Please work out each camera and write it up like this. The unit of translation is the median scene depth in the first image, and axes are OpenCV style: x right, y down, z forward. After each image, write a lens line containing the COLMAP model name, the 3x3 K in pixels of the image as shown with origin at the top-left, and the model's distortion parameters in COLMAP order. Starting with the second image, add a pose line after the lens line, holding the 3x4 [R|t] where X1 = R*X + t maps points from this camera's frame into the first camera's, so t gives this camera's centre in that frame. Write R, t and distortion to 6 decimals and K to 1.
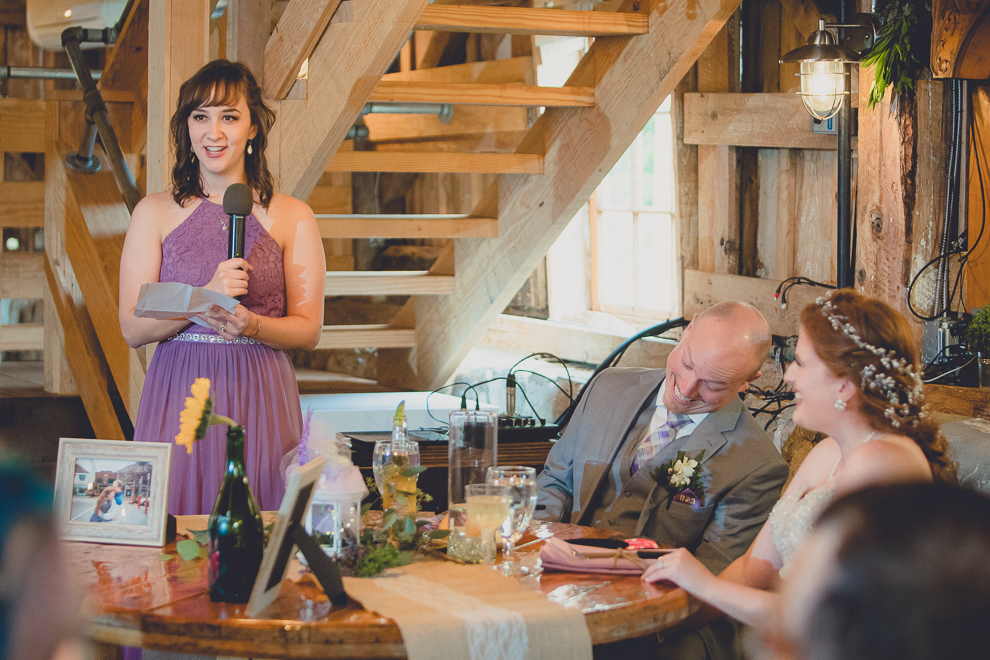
lens RADIAL K [[2026.2, 0, 493.3], [0, 2026.2, 330.9], [0, 0, 1]] dist [-0.260430, 0.000000]
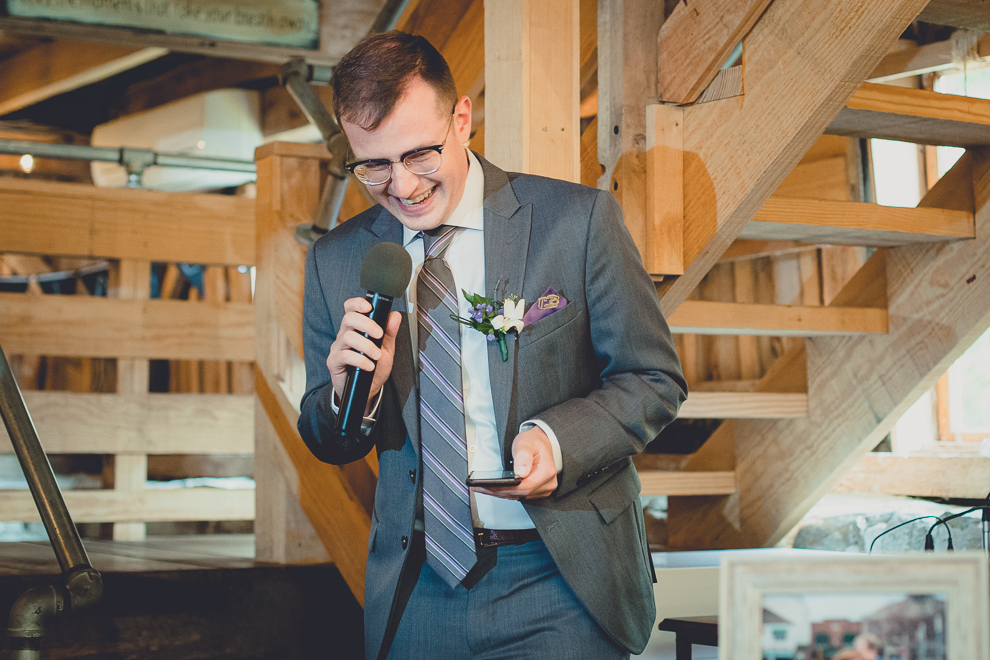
lens RADIAL K [[1759.8, 0, 493.1], [0, 1759.8, 327.5], [0, 0, 1]] dist [-0.150416, 0.000000]
pose [[0.996326, -0.013672, 0.084540, -0.205484], [0.025103, 0.990436, -0.135671, 0.036995], [-0.081876, 0.137295, 0.987141, 0.390589]]
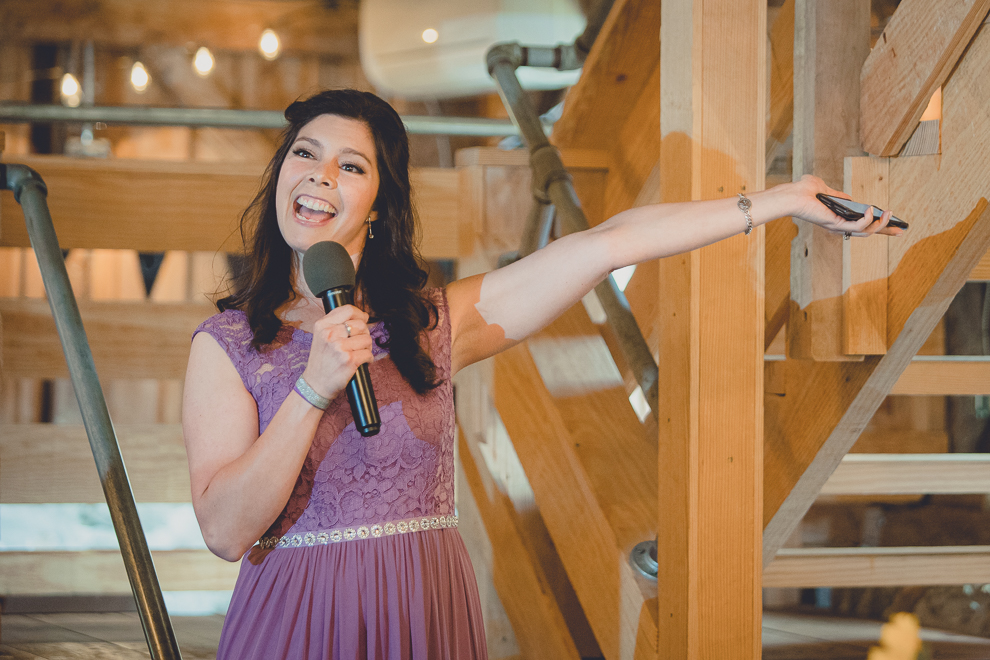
lens RADIAL K [[3290.5, 0, 496.5], [0, 3290.5, 332.7], [0, 0, 1]] dist [-0.141716, 0.000000]
pose [[0.987981, -0.008374, -0.154349, -0.065970], [-0.002934, 0.997336, -0.072885, 0.006001], [0.154548, 0.072462, 0.985324, 0.038601]]
